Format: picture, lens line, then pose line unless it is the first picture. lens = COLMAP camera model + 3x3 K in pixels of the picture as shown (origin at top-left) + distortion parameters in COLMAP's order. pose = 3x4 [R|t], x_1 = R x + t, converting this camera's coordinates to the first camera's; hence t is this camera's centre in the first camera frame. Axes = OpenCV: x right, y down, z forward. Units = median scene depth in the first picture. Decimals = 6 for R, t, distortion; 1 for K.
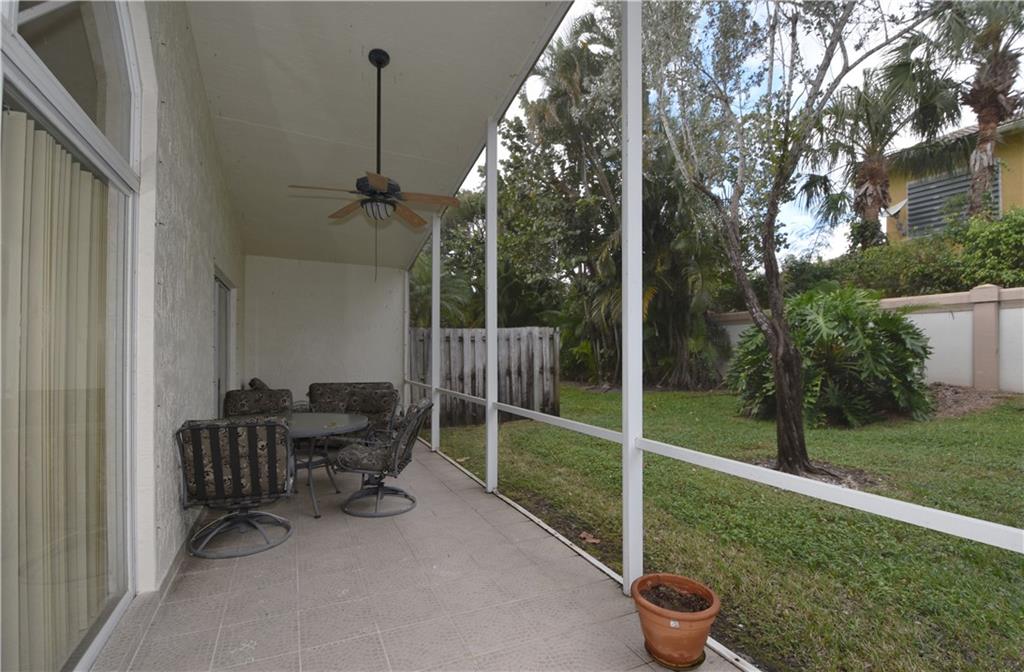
lens RADIAL K [[449.9, 0, 510.8], [0, 449.9, 350.1], [0, 0, 1]] dist [0.022781, -0.027302]
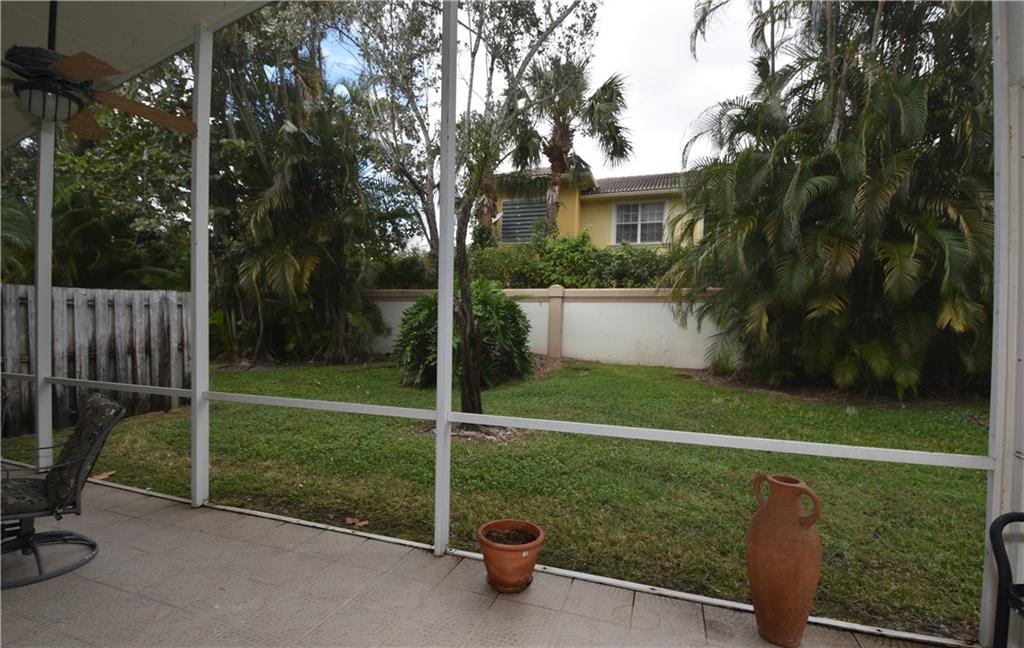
lens RADIAL K [[461.4, 0, 514.5], [0, 461.4, 347.2], [0, 0, 1]] dist [-0.020934, -0.001045]
pose [[0.694683, -0.014019, 0.719179, -0.119525], [-0.025246, 0.998719, 0.043855, -0.005041], [-0.718873, -0.048622, 0.693439, 0.035190]]
